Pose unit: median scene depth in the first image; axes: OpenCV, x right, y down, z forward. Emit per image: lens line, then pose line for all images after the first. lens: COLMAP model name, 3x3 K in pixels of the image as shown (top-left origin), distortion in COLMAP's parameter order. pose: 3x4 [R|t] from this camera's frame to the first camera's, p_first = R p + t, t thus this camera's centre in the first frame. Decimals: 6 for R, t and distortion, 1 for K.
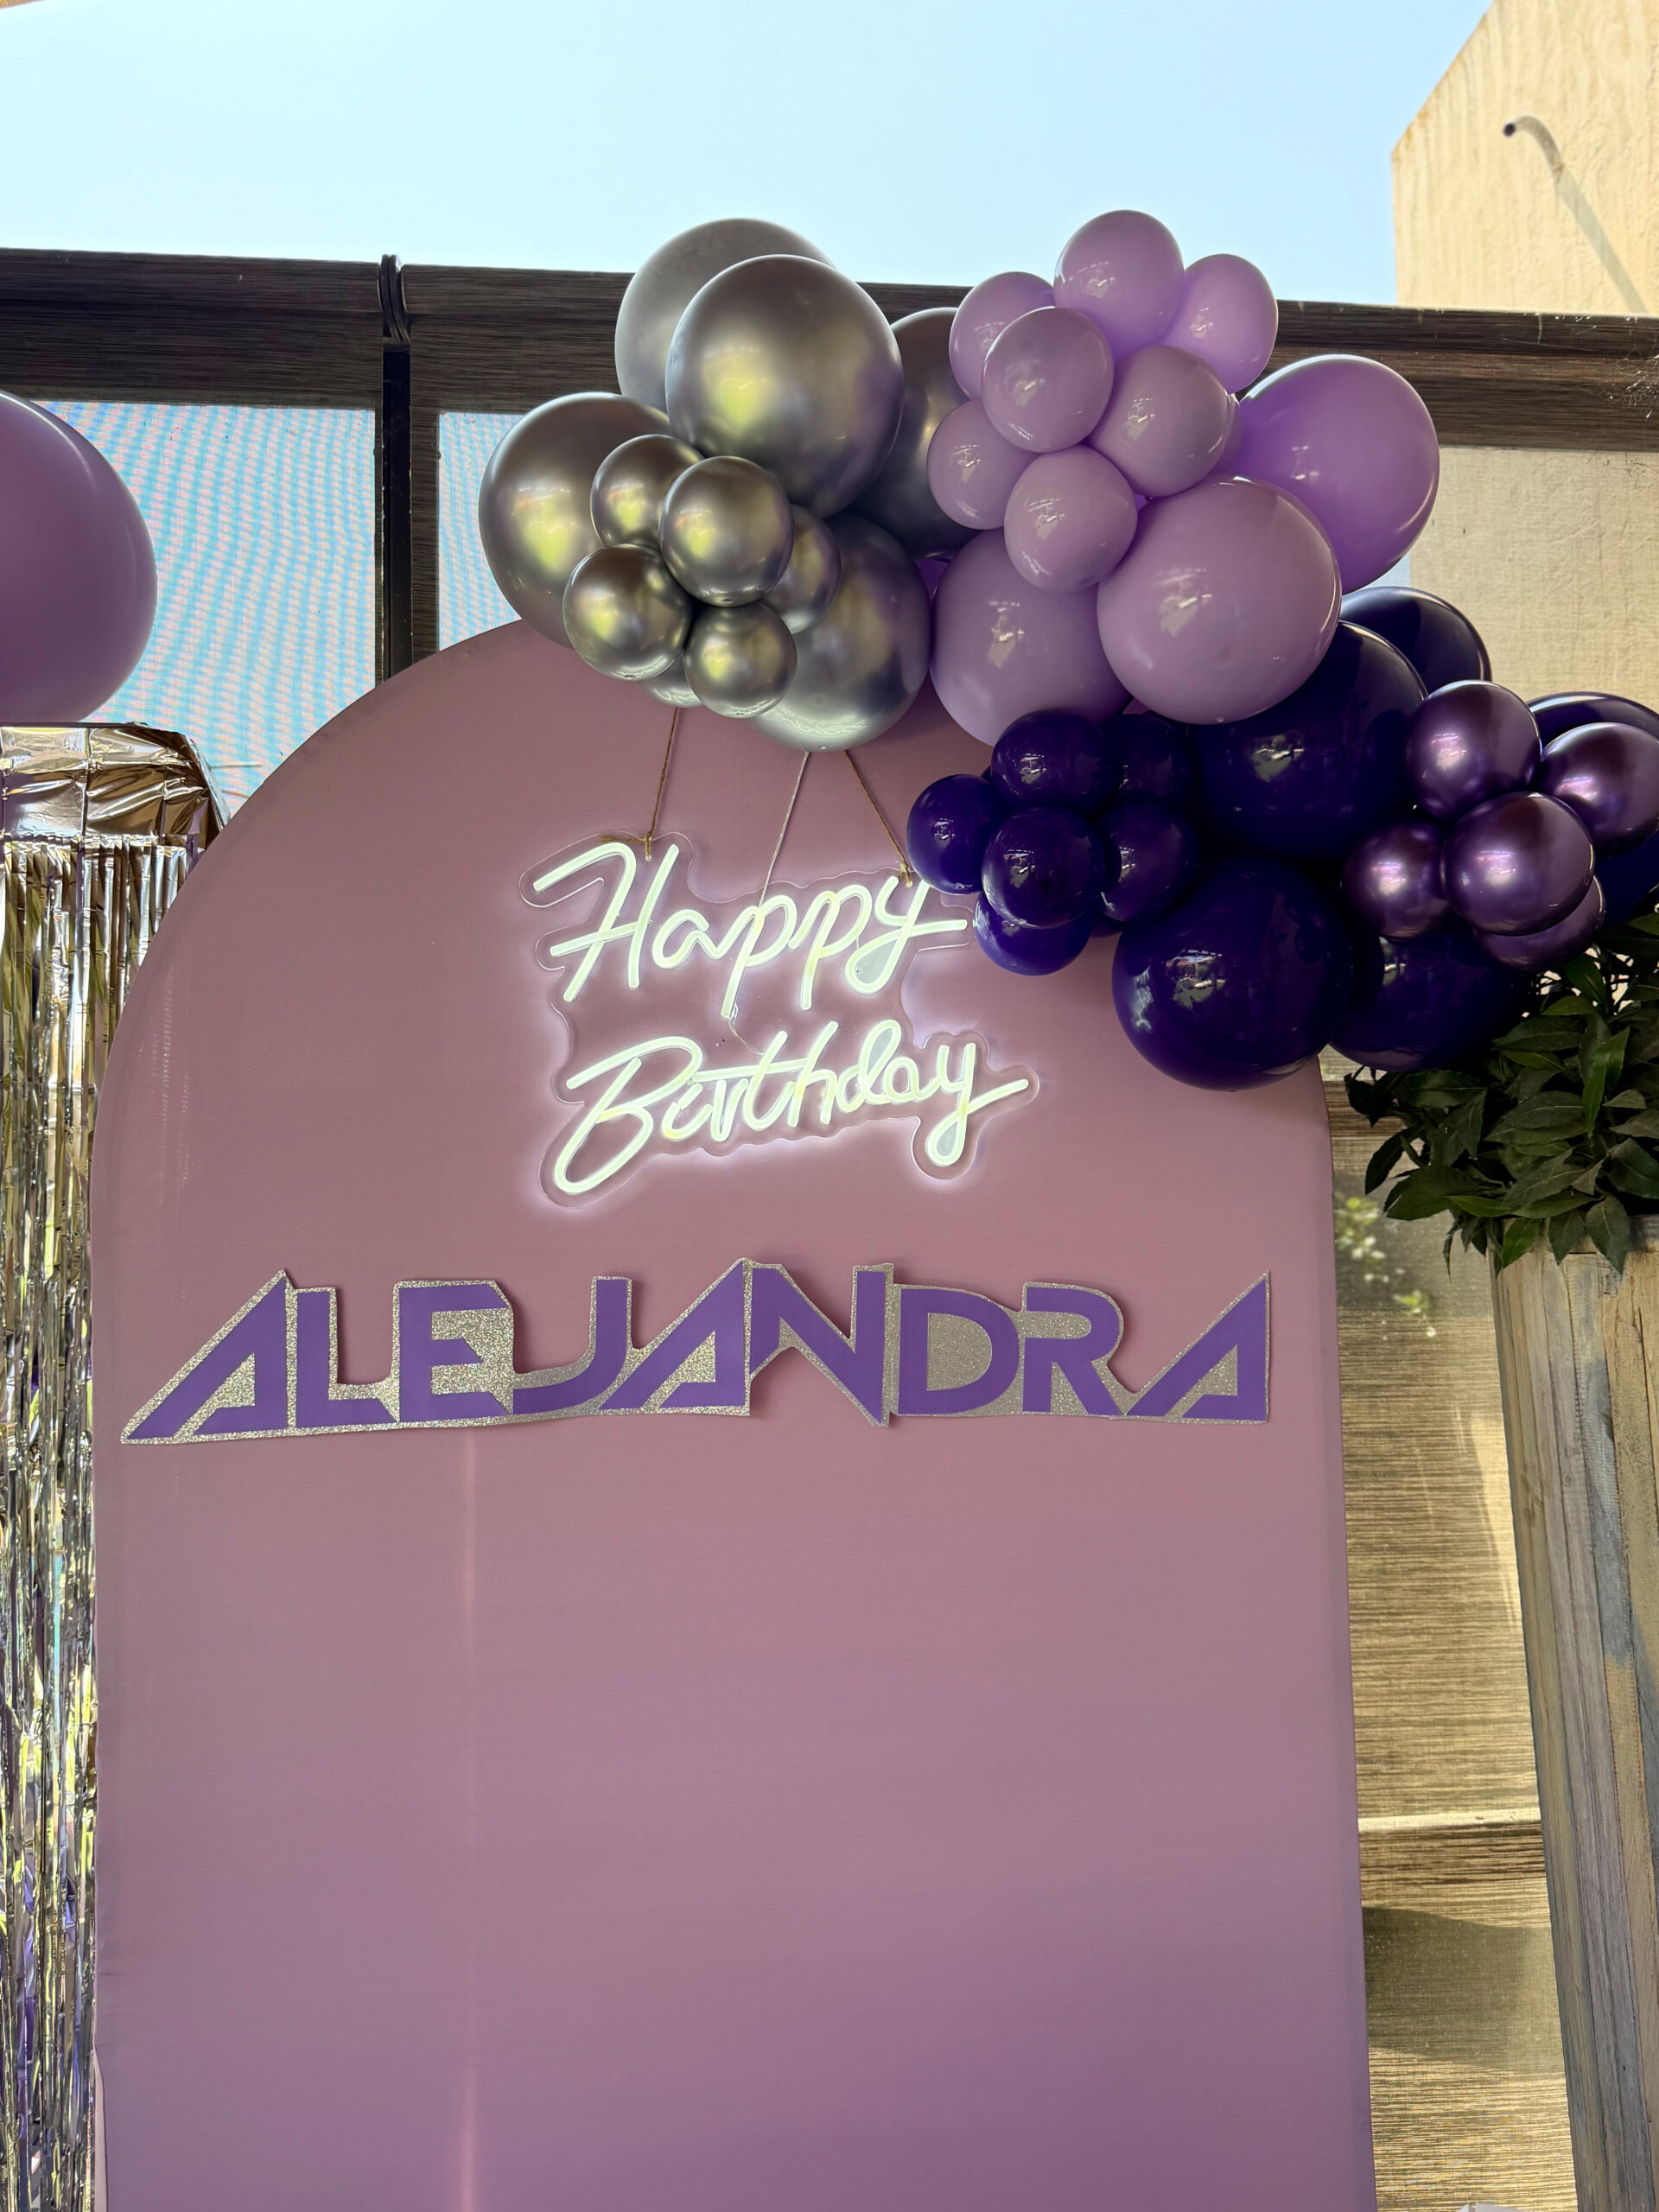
lens RADIAL K [[1661.3, 0, 824.1], [0, 1661.3, 1138.2], [0, 0, 1]] dist [0.099010, -0.148281]
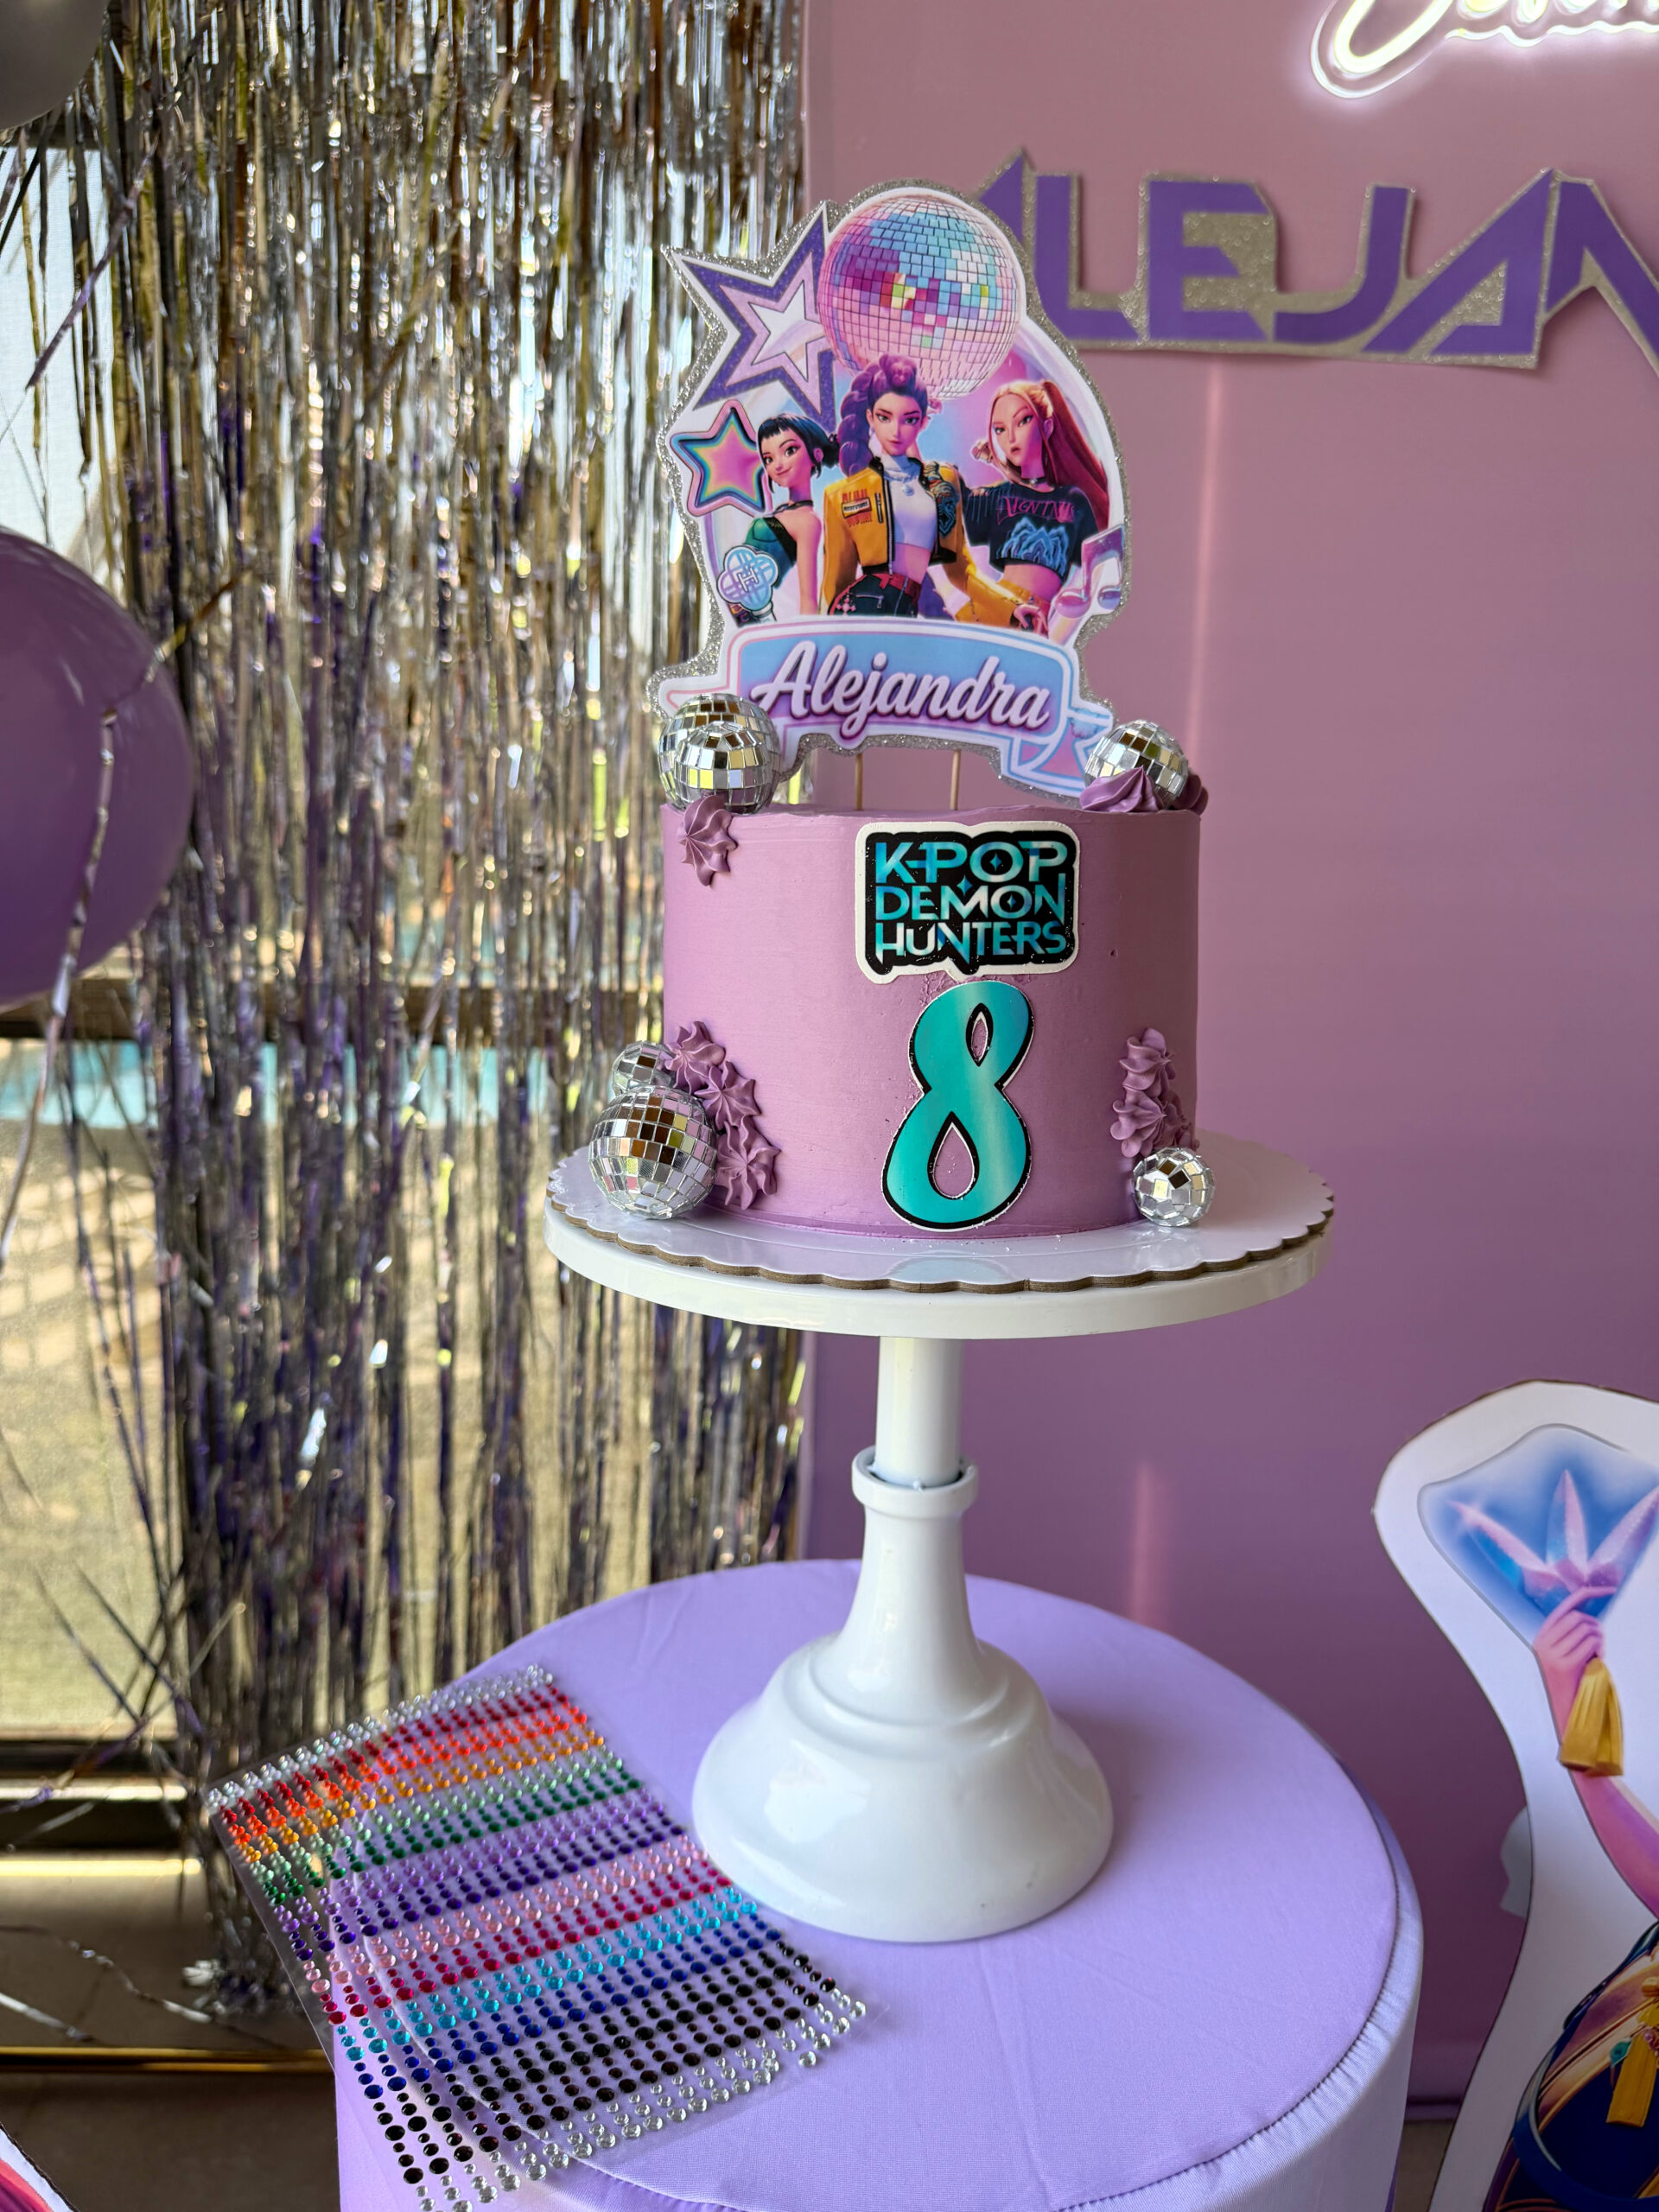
lens RADIAL K [[1583.8, 0, 849.8], [0, 1583.8, 1112.6], [0, 0, 1]] dist [0.003669, -0.026427]
pose [[0.998057, 0.050711, -0.036198, -0.340743], [-0.039821, 0.966016, 0.255396, 0.336662], [0.047919, -0.253459, 0.966159, 0.104454]]
